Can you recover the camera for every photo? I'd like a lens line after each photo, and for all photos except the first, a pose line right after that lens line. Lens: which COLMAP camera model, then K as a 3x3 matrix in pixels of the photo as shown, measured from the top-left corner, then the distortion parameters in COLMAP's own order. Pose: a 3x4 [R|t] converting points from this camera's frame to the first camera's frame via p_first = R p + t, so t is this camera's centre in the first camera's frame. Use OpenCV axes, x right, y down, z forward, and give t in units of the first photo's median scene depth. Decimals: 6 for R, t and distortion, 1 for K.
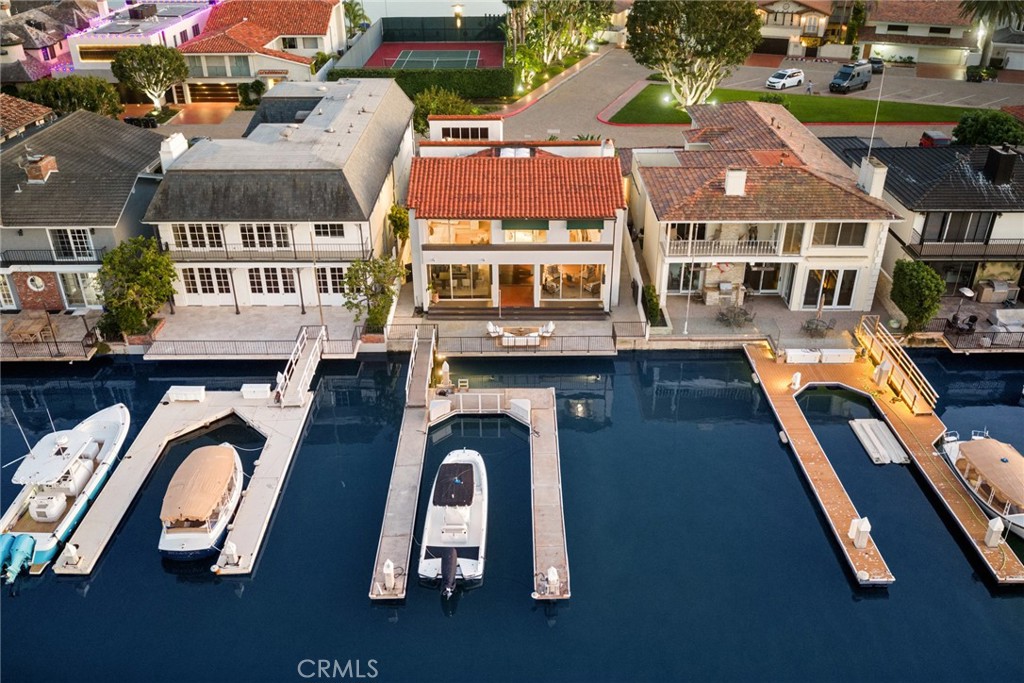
lens RADIAL K [[870.0, 0, 514.4], [0, 870.0, 340.6], [0, 0, 1]] dist [0.006485, -0.048853]
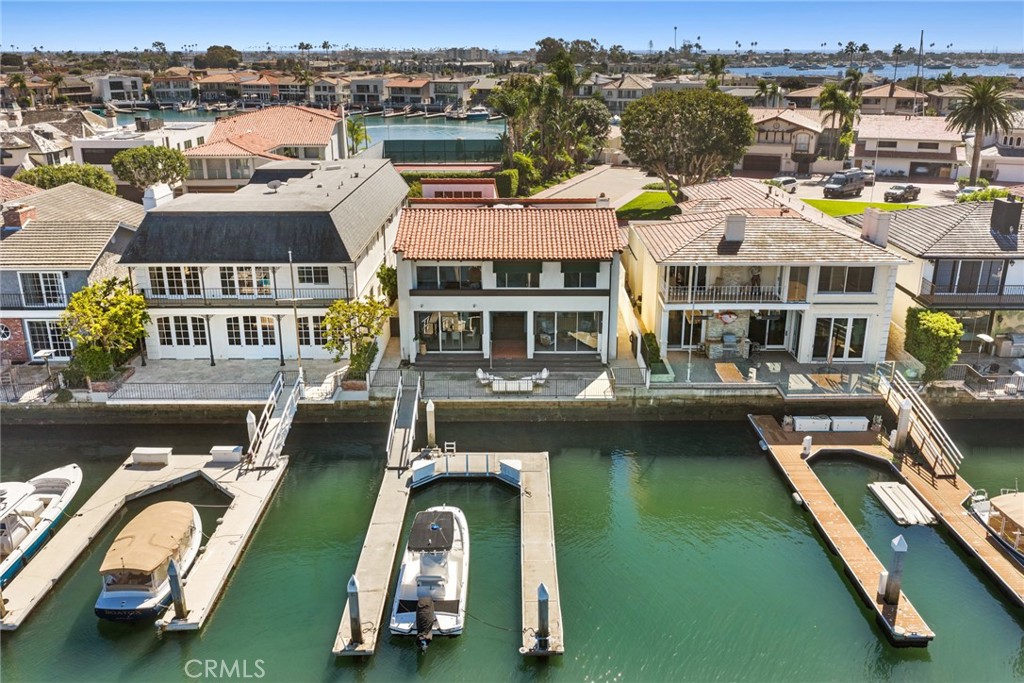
lens RADIAL K [[870.0, 0, 515.2], [0, 870.0, 341.7], [0, 0, 1]] dist [0.006485, -0.048853]
pose [[0.999941, 0.010520, 0.002672, 0.007531], [-0.009911, 0.985360, -0.170198, 0.105457], [-0.004423, 0.170161, 0.985406, 0.069152]]
